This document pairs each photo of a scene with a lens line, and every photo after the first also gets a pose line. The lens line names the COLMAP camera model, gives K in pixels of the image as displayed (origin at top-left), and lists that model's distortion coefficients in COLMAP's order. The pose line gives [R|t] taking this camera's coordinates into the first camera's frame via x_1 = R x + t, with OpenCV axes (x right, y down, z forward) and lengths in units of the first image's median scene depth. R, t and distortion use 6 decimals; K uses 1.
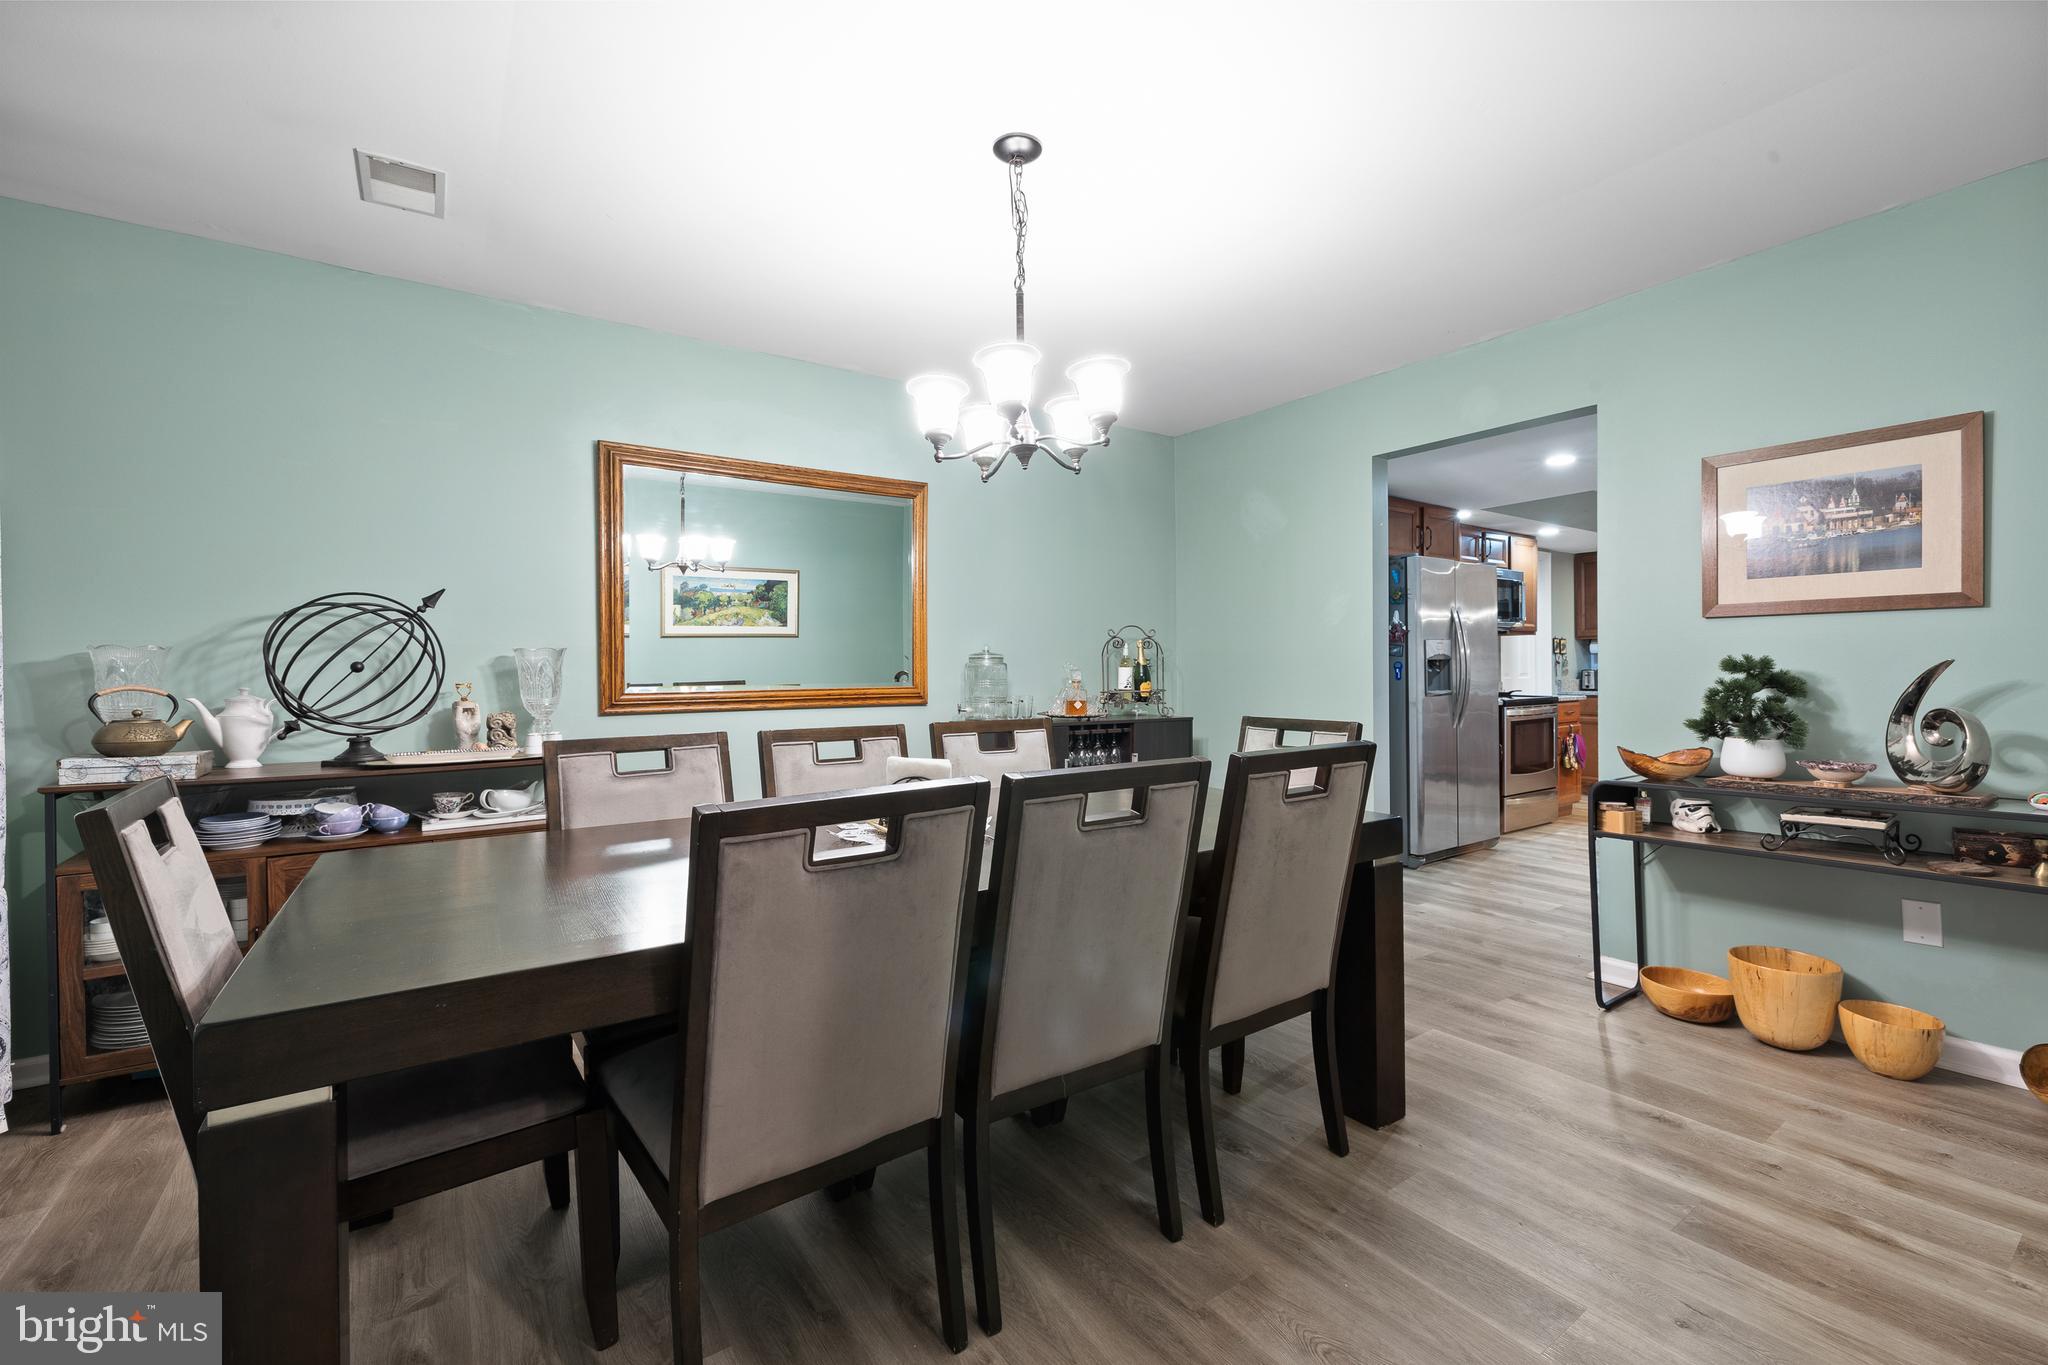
lens RADIAL K [[875.8, 0, 1030.3], [0, 875.8, 672.7], [0, 0, 1]] dist [0.000490, 0.000538]
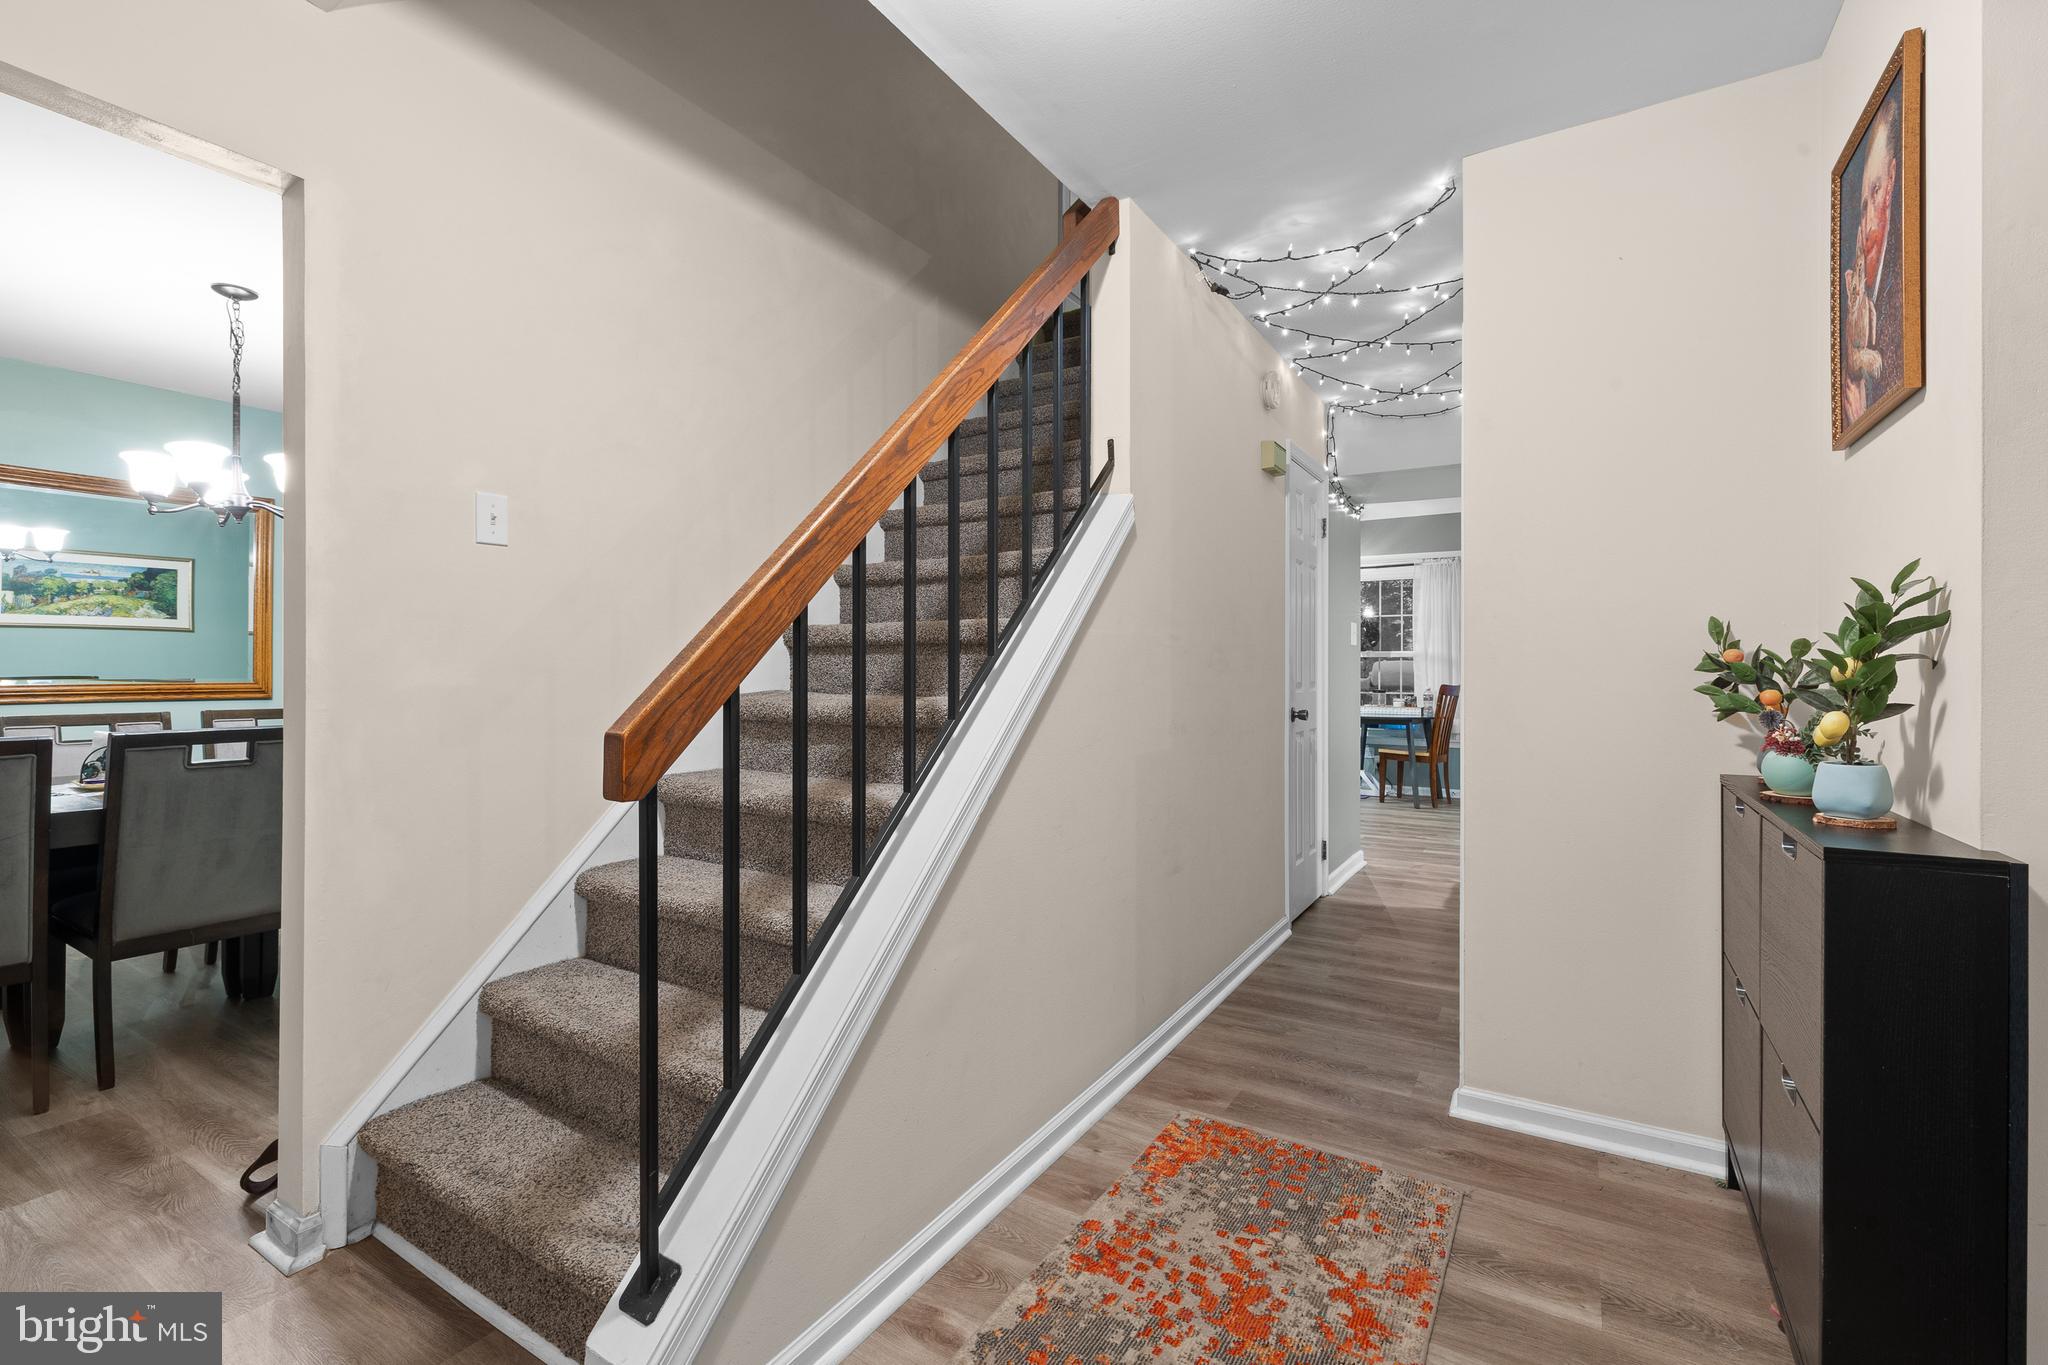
lens RADIAL K [[875.8, 0, 1016.7], [0, 875.8, 675.7], [0, 0, 1]] dist [0.000490, 0.000538]
pose [[0.913139, 0.011782, 0.407478, 0.169123], [-0.012301, 0.999923, -0.001345, -0.001645], [-0.407463, -0.003784, 0.913214, -0.233598]]
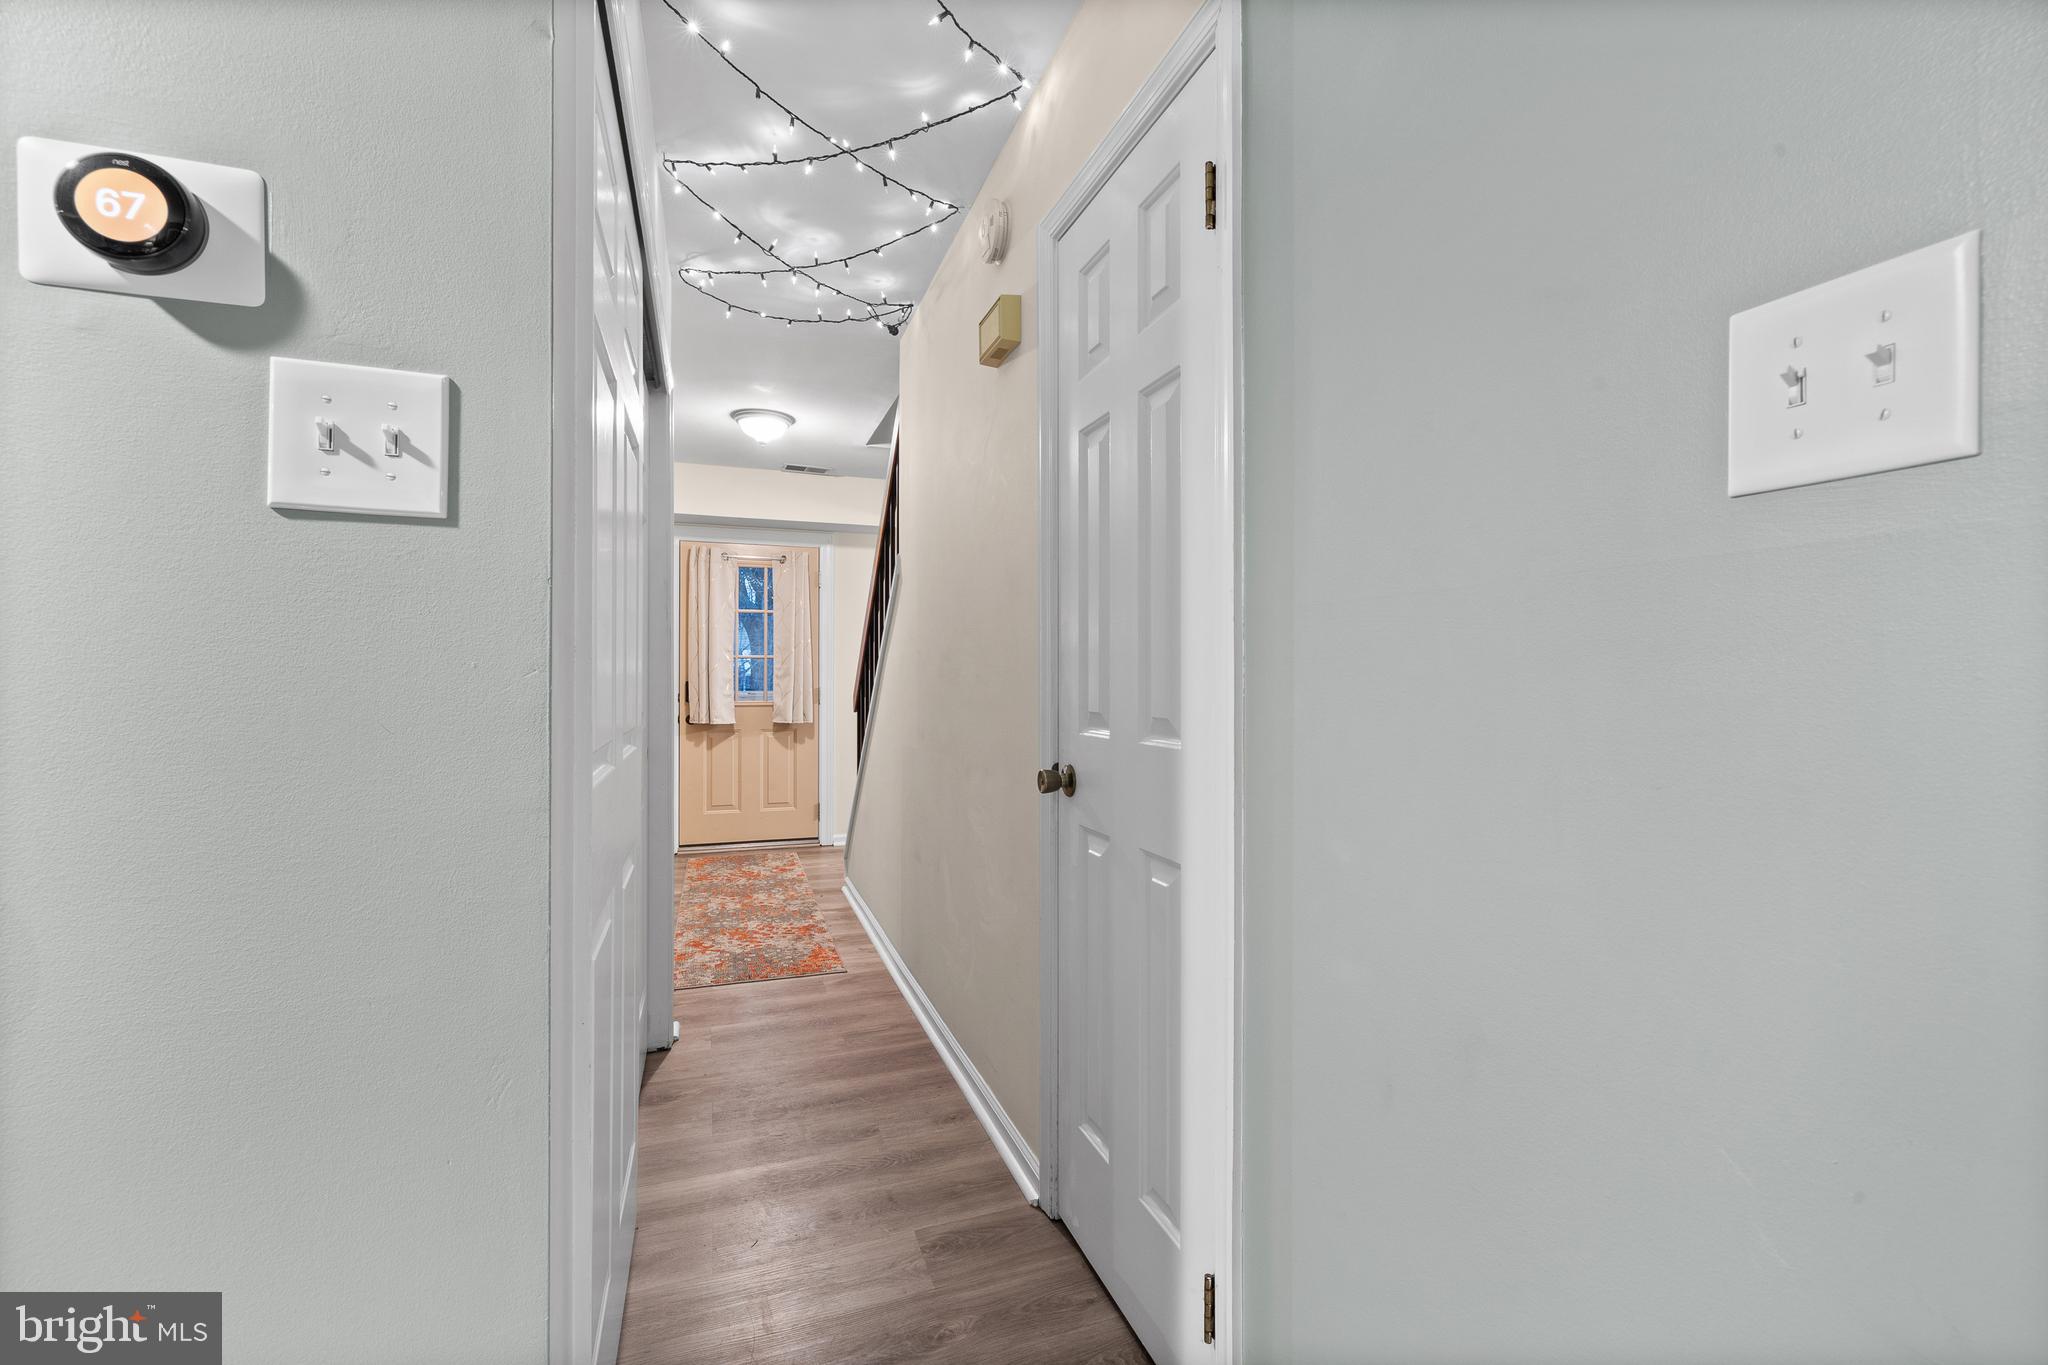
lens RADIAL K [[875.8, 0, 1017.0], [0, 875.8, 670.8], [0, 0, 1]] dist [0.000490, 0.000538]
pose [[-0.245466, 0.016512, -0.969265, 5.197541], [0.001526, 0.999860, 0.016647, -0.116112], [0.969404, 0.002607, -0.245457, 3.584878]]
